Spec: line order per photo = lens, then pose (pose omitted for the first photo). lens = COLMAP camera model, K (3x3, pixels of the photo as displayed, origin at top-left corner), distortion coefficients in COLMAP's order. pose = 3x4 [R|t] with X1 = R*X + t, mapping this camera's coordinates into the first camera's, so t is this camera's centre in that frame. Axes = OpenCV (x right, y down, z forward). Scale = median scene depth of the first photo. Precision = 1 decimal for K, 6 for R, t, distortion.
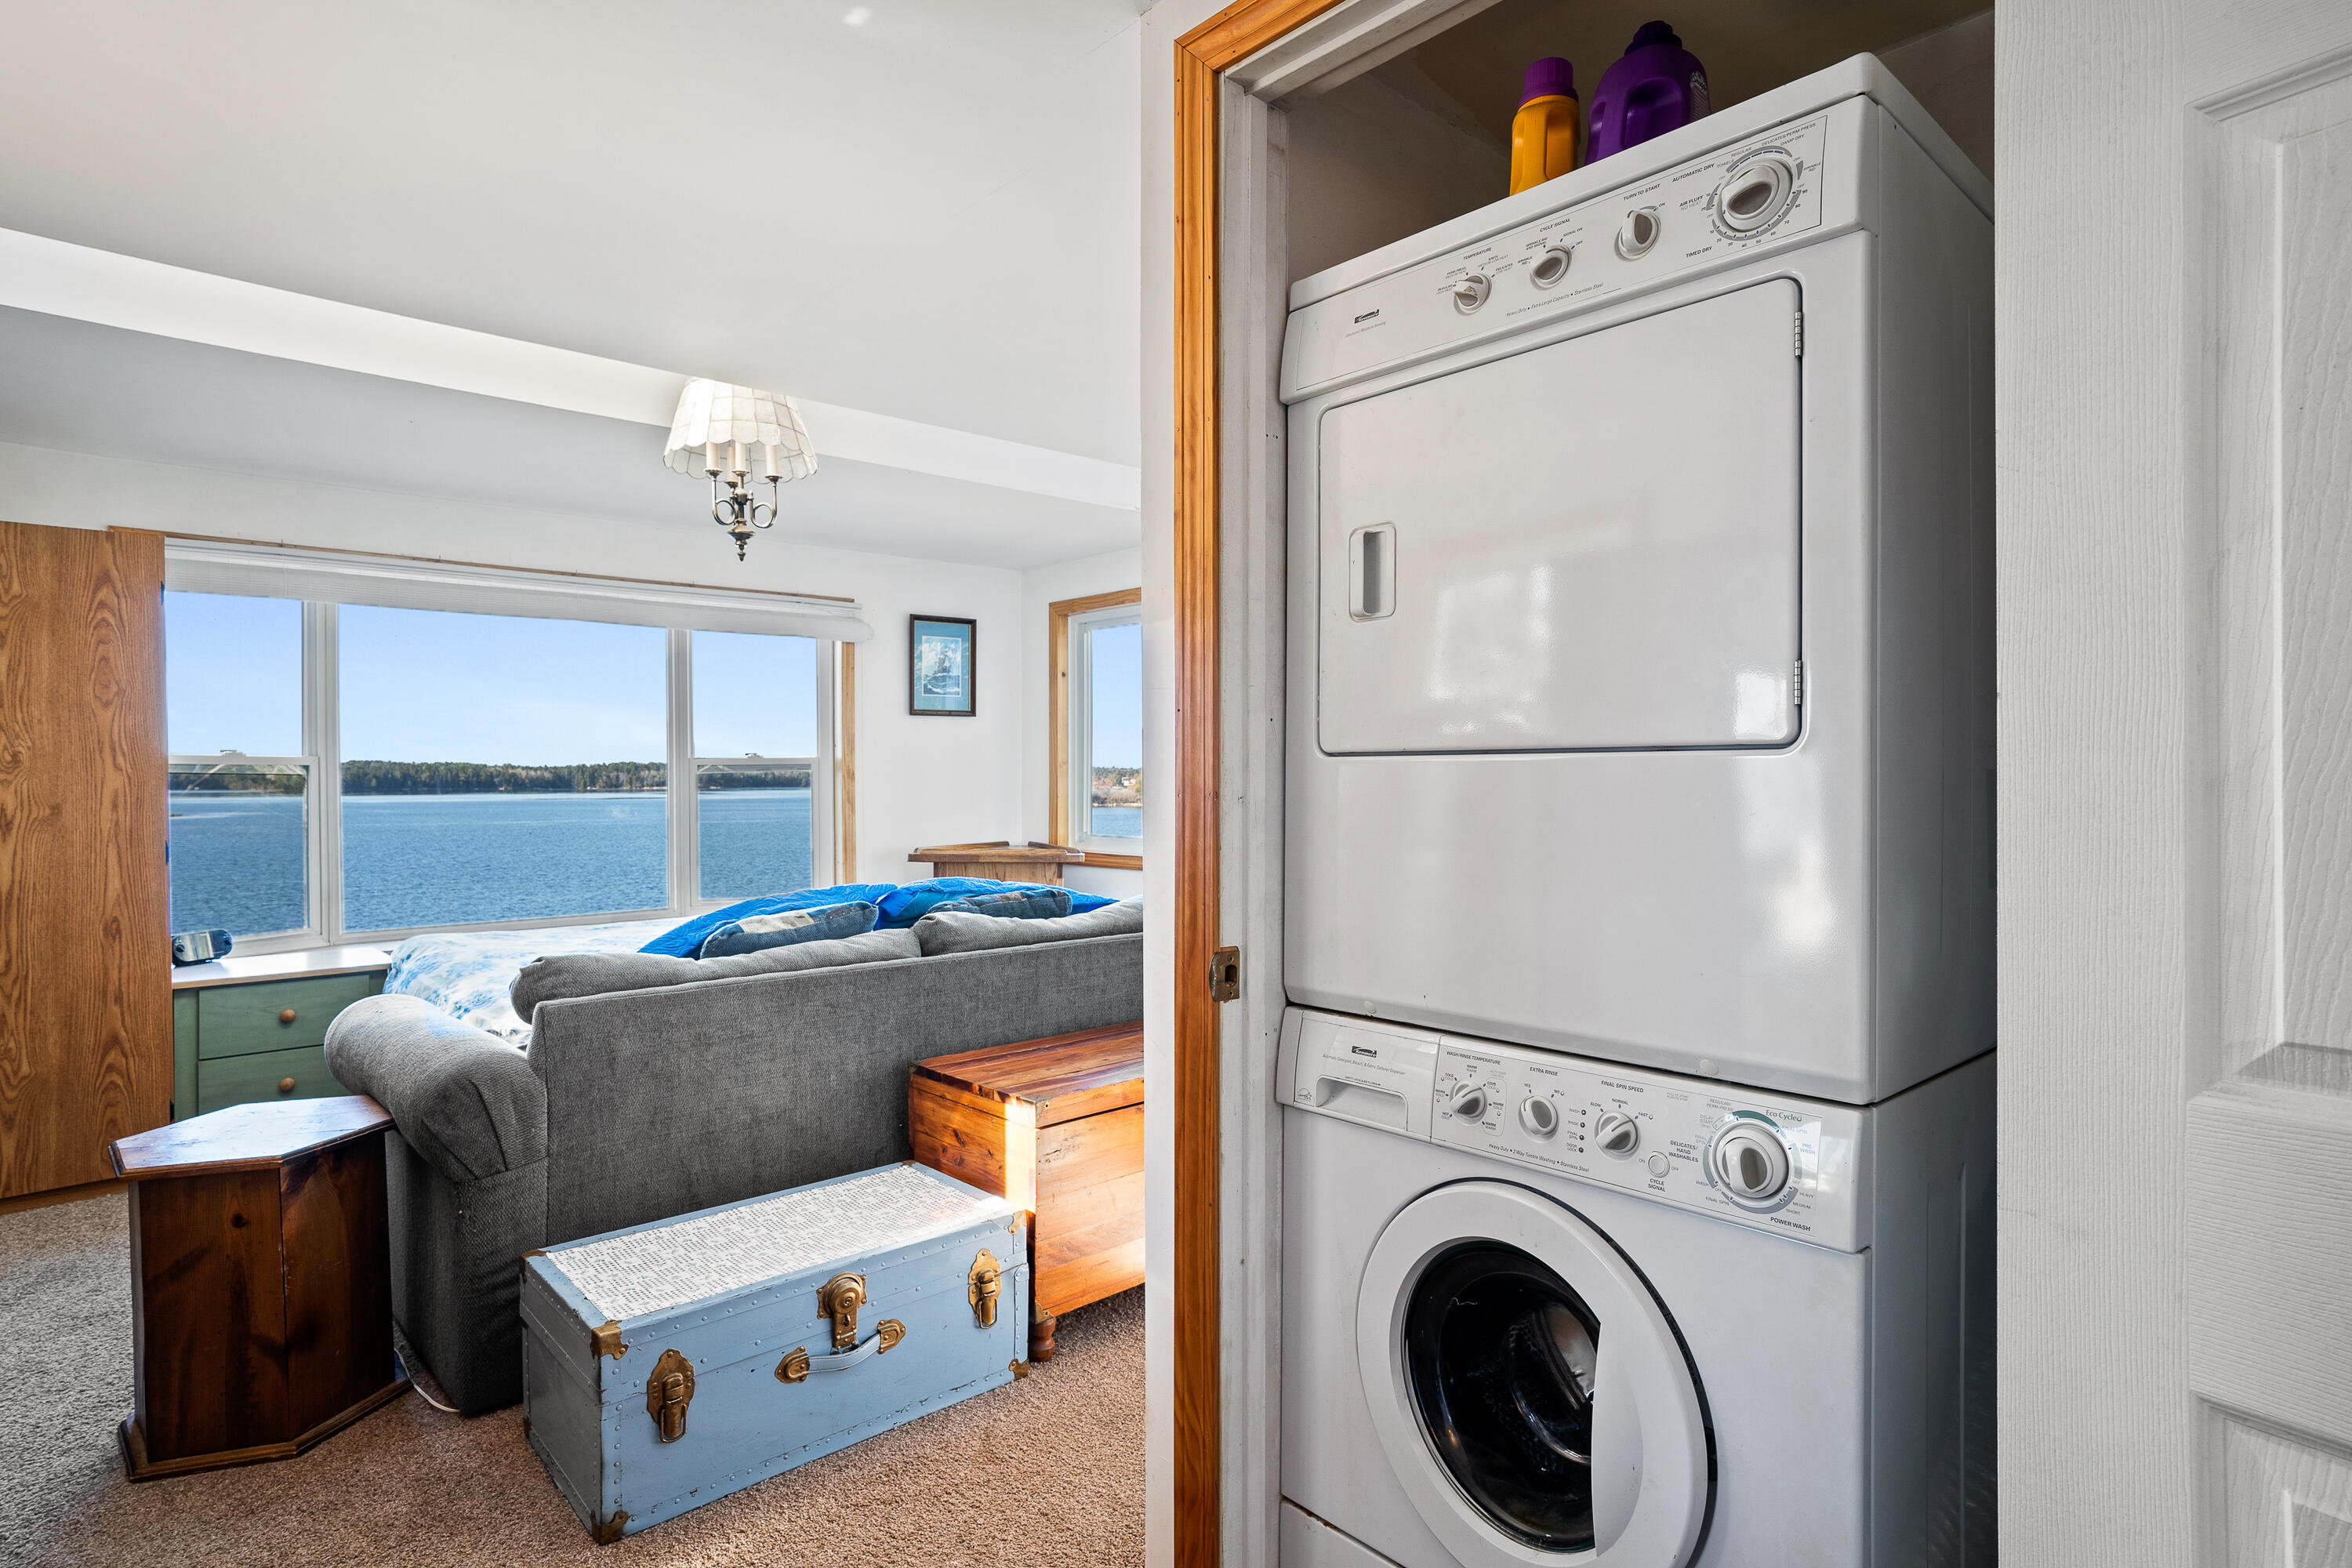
lens RADIAL K [[1225.9, 0, 1176.9], [0, 1225.9, 774.3], [0, 0, 1]] dist [-0.067320, 0.037118]
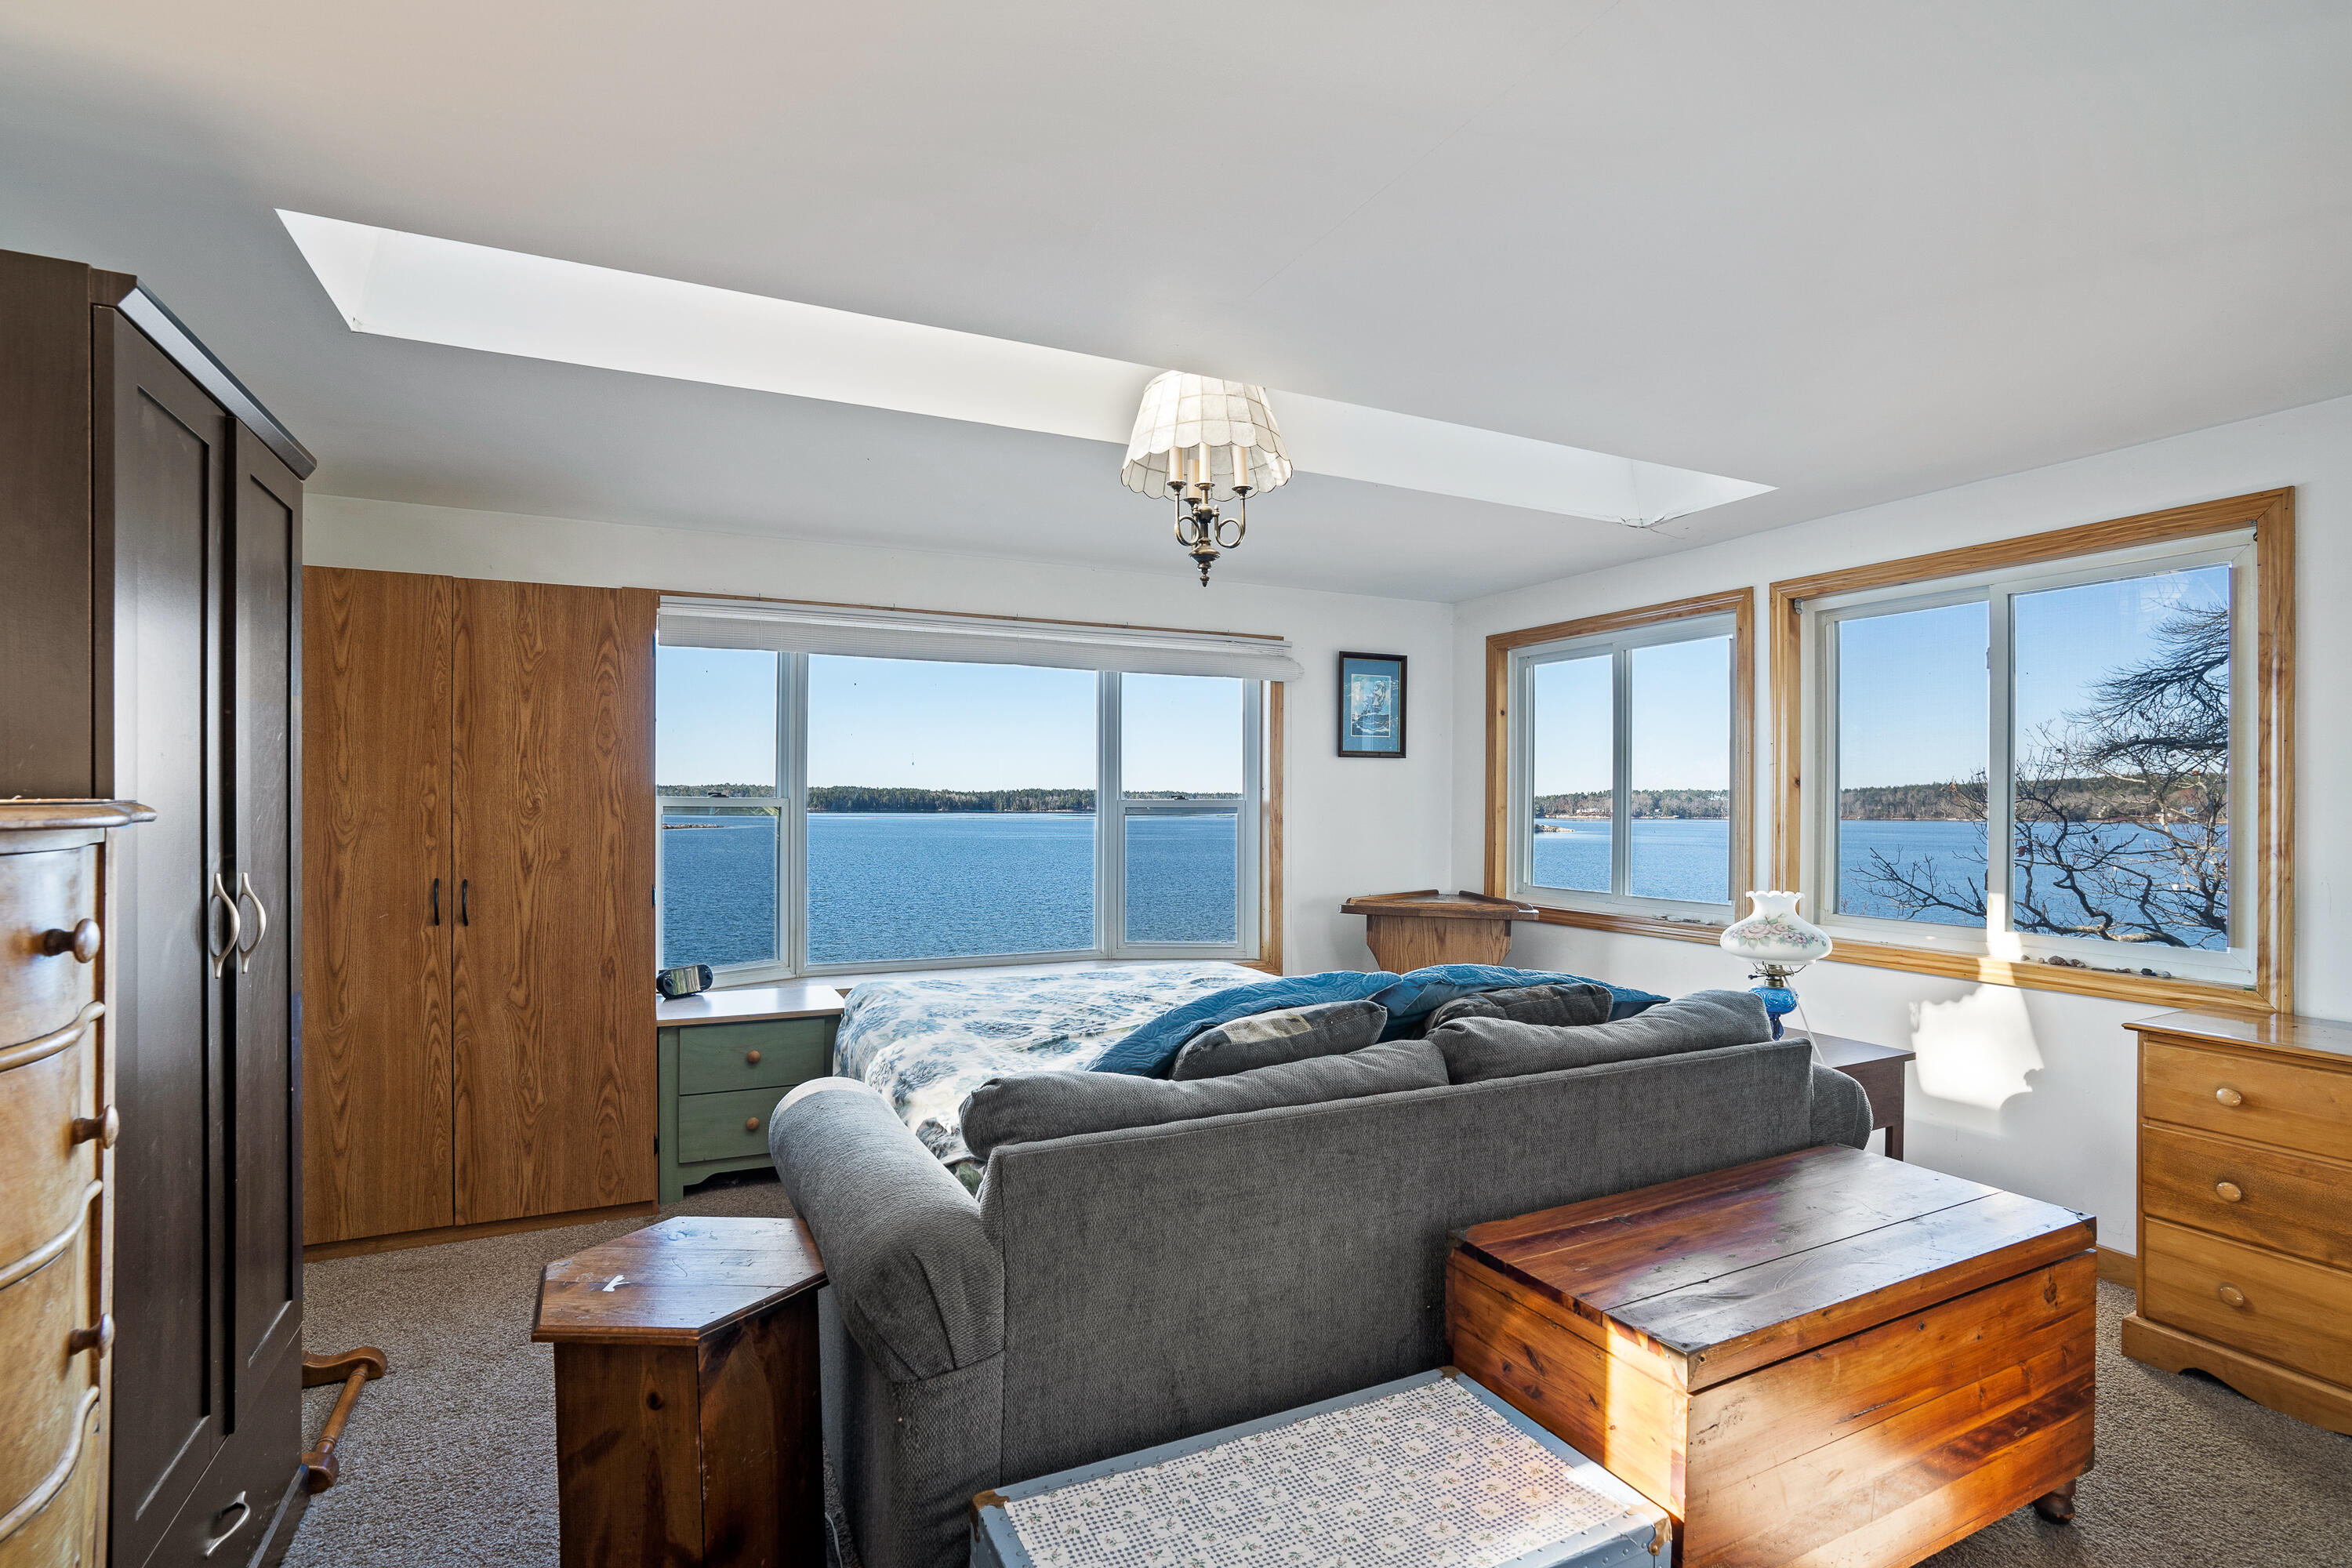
lens RADIAL K [[1083.5, 0, 1196.1], [0, 1083.5, 769.9], [0, 0, 1]] dist [-0.074606, 0.023053]
pose [[0.961137, -0.001090, -0.276070, -0.160942], [-0.007101, 0.999564, -0.028667, -0.023481], [0.275981, 0.029513, 0.960710, 0.274798]]
